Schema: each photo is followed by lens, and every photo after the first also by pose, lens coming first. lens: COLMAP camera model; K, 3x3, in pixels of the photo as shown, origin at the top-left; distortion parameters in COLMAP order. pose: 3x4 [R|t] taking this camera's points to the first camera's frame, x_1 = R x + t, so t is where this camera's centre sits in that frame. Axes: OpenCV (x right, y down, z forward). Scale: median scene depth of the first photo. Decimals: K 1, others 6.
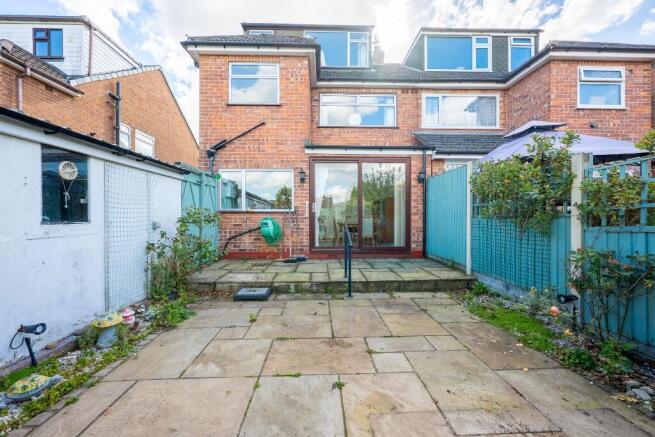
lens RADIAL K [[259.7, 0, 327.5], [0, 259.7, 218.5], [0, 0, 1]] dist [0.001509, 0.000075]
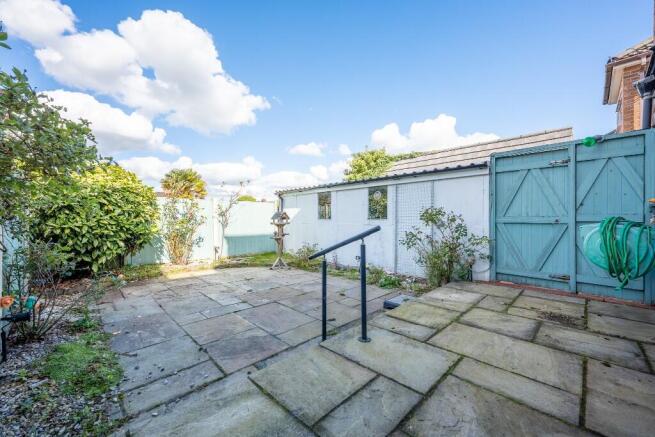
lens RADIAL K [[259.7, 0, 327.5], [0, 259.7, 218.5], [0, 0, 1]] dist [0.001509, 0.000075]
pose [[-0.737346, 0.000609, -0.675515, 0.845541], [-0.003361, 0.999984, 0.004571, 0.000163], [0.675507, 0.005640, -0.737332, 2.465189]]
